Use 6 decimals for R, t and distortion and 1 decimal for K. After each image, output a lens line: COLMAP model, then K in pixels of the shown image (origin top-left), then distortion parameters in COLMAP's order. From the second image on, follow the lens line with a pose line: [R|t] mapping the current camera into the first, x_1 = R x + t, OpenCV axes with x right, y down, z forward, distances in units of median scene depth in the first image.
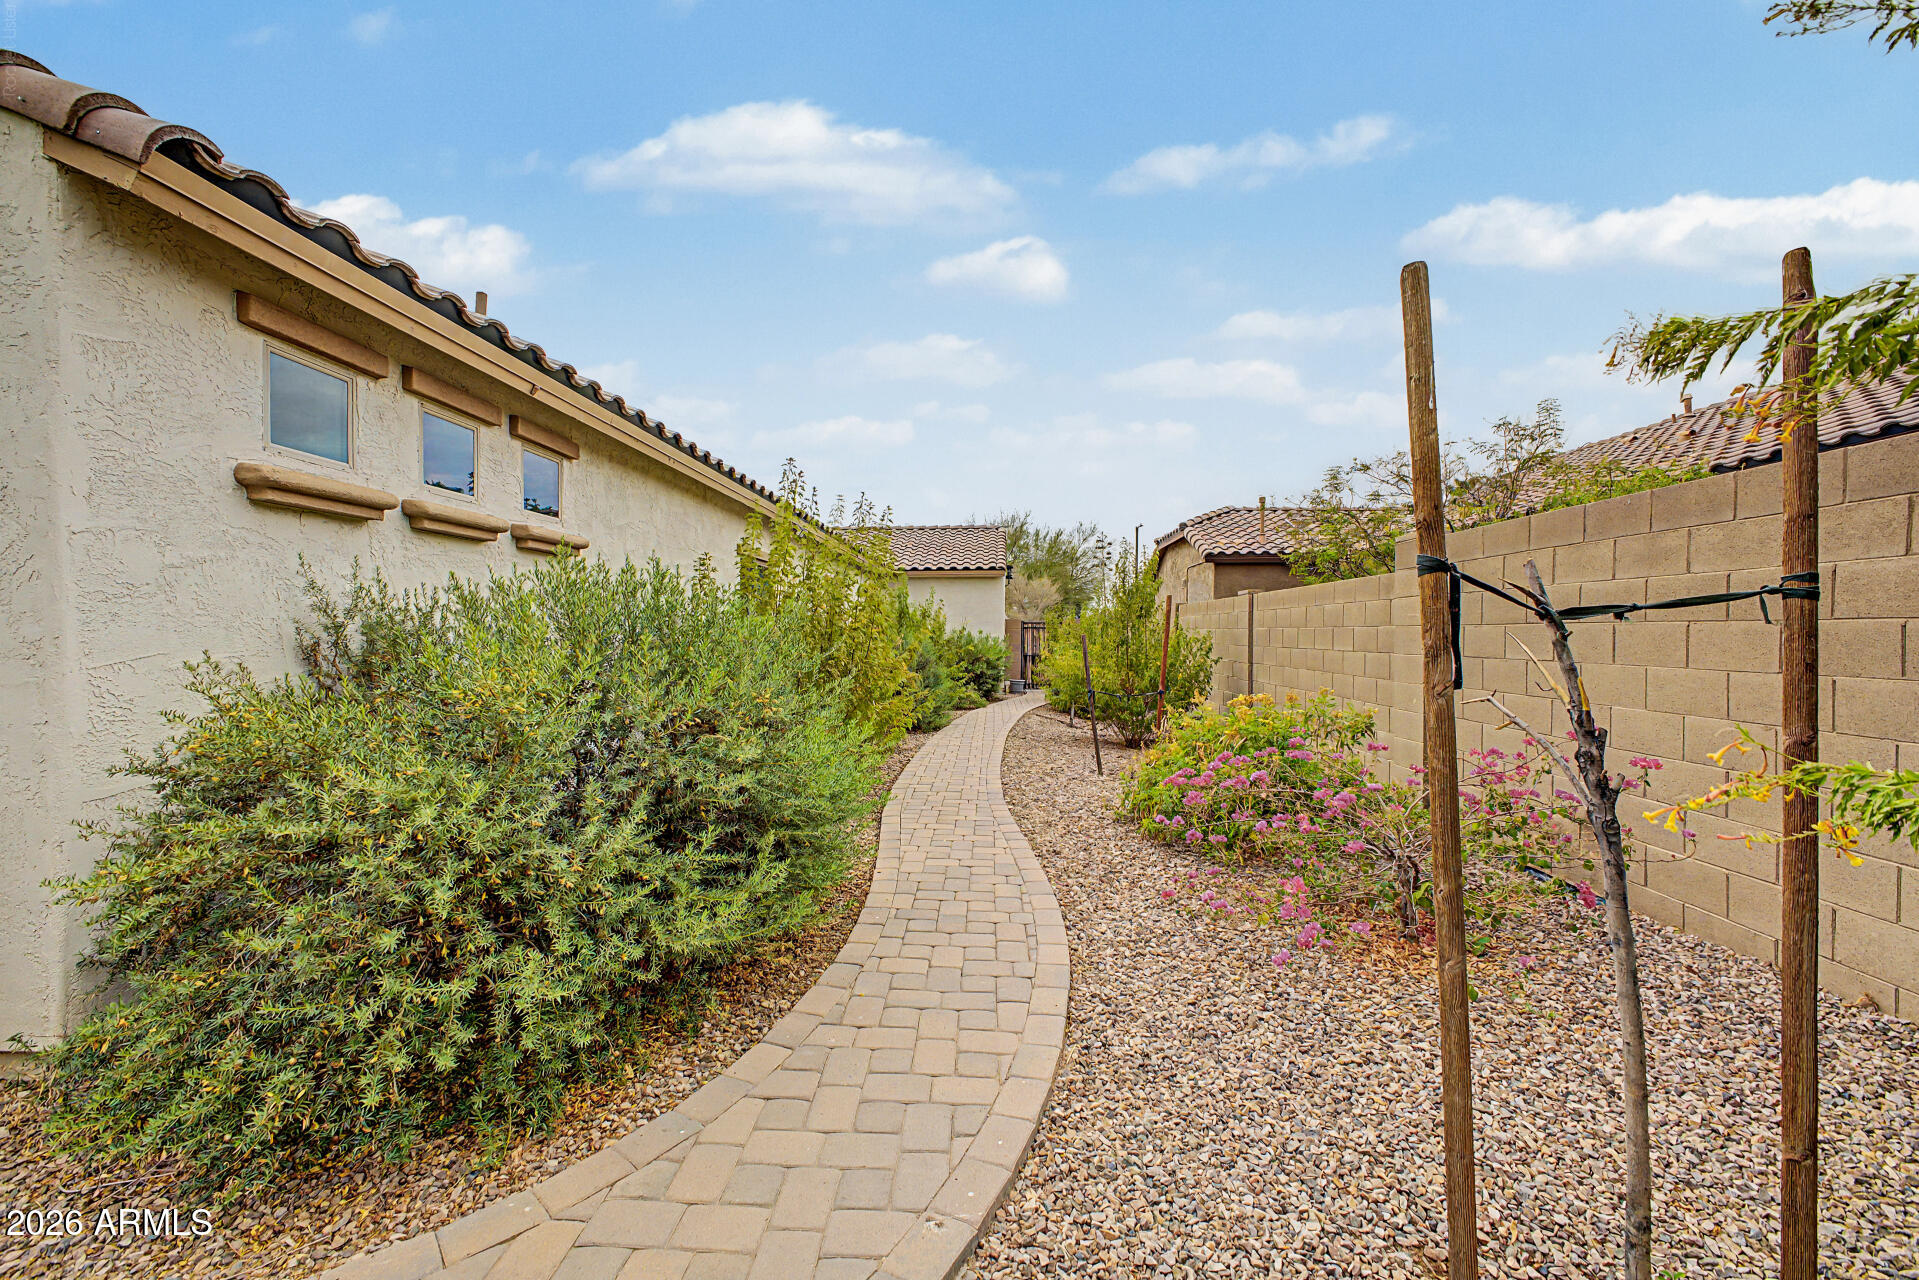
lens RADIAL K [[769.1, 0, 957.0], [0, 769.1, 638.2], [0, 0, 1]] dist [-0.008271, -0.000165]
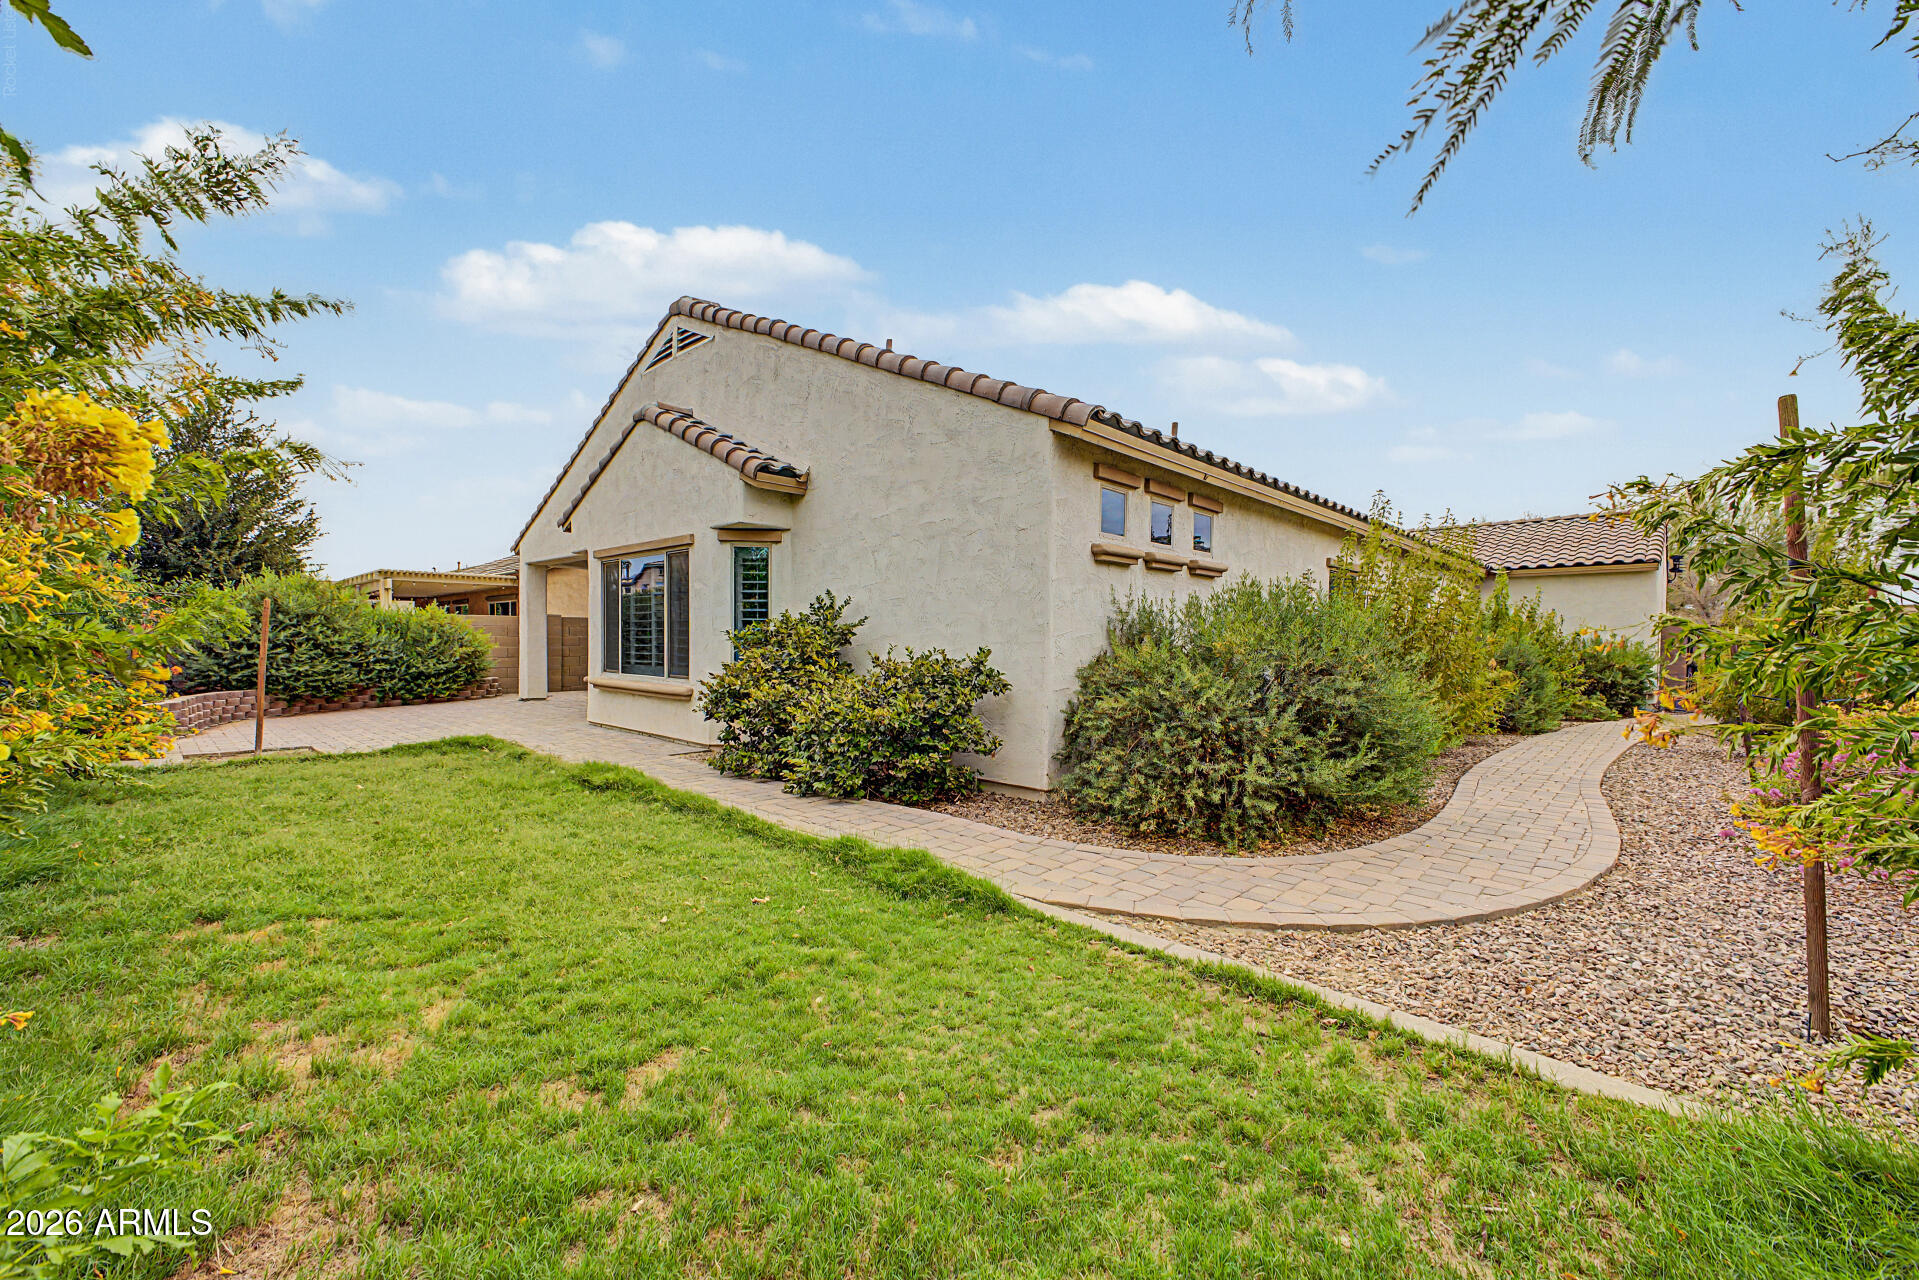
lens RADIAL K [[769.1, 0, 945.3], [0, 769.1, 670.7], [0, 0, 1]] dist [-0.008271, -0.000165]
pose [[0.755421, 0.019245, -0.654957, 0.147241], [-0.003228, 0.999666, 0.025651, 0.065911], [0.655232, -0.017263, 0.755231, -0.820370]]
